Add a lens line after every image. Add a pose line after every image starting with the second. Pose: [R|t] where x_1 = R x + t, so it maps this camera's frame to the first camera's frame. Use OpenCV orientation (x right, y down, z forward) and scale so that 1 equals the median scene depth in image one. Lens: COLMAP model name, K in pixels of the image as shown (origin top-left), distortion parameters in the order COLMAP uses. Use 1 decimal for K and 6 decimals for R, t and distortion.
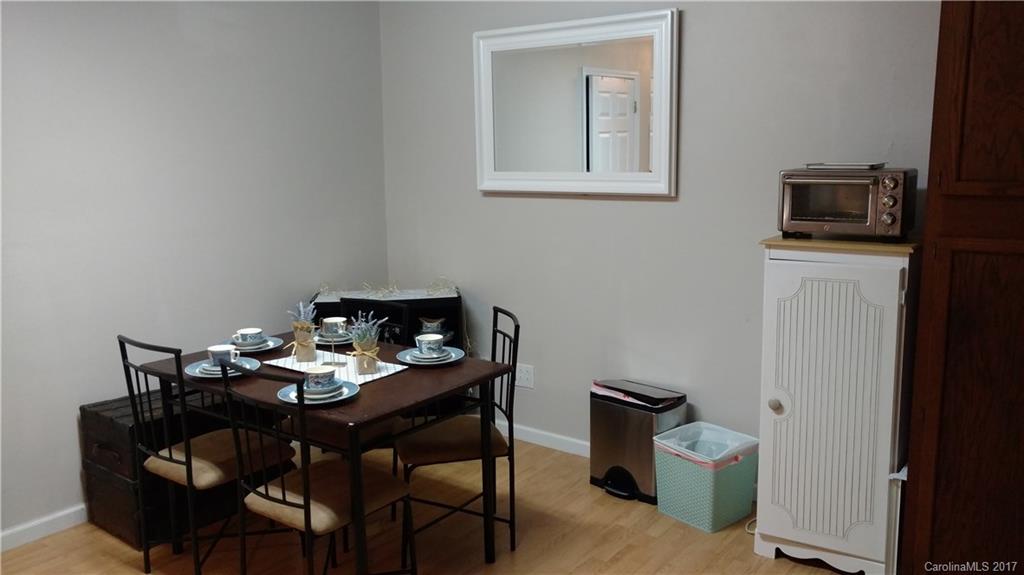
lens RADIAL K [[832.0, 0, 526.5], [0, 832.0, 289.2], [0, 0, 1]] dist [-0.001580, -0.001722]
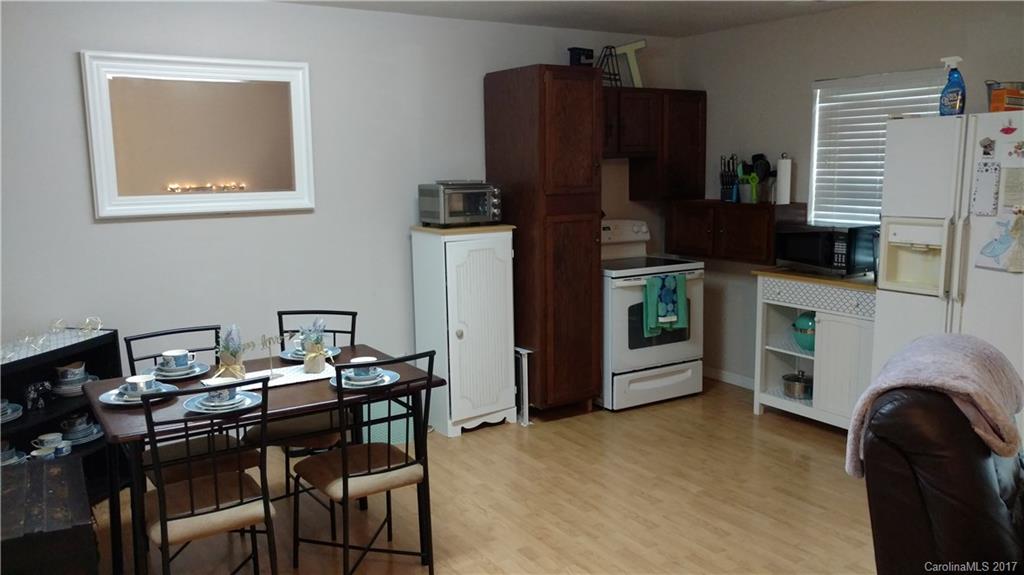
lens RADIAL K [[832.0, 0, 526.5], [0, 832.0, 289.2], [0, 0, 1]] dist [-0.001580, -0.001722]
pose [[0.390260, -0.132705, 0.911091, -1.055645], [0.151454, 0.985331, 0.078644, -0.047012], [-0.908162, 0.107297, 0.404634, 0.240988]]
